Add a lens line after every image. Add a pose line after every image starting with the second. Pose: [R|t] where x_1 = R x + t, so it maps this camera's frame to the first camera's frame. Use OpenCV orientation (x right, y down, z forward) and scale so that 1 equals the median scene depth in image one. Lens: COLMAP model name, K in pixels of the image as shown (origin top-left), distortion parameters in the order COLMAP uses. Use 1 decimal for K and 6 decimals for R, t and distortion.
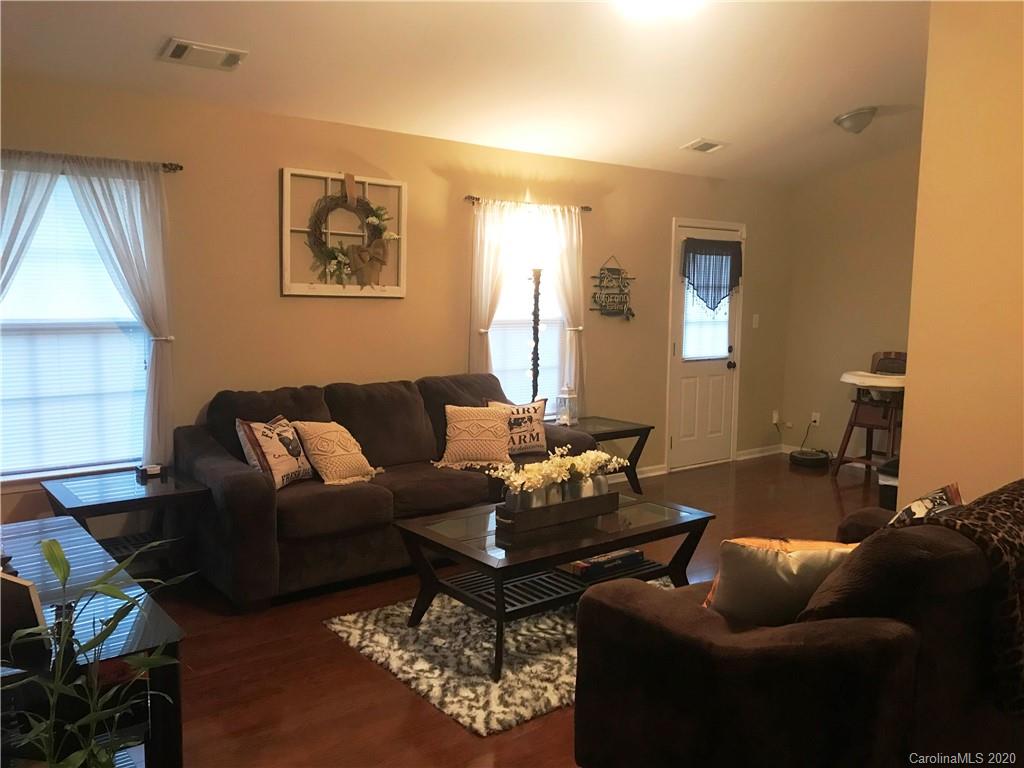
lens RADIAL K [[832.7, 0, 514.8], [0, 832.7, 383.8], [0, 0, 1]] dist [0.038783, -0.046283]
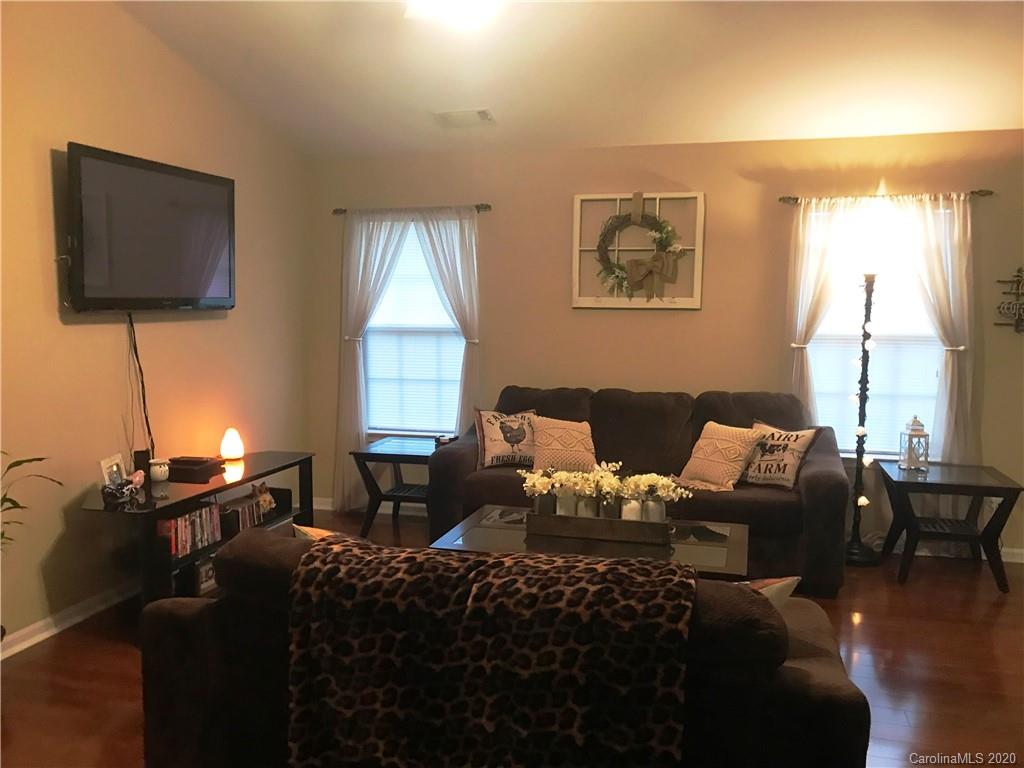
lens RADIAL K [[832.7, 0, 510.9], [0, 832.7, 386.6], [0, 0, 1]] dist [0.038783, -0.046283]
pose [[0.583654, 0.071740, -0.808827, 0.550912], [-0.086185, 0.995936, 0.026144, -0.018935], [0.807415, 0.054450, 0.587465, 0.248330]]
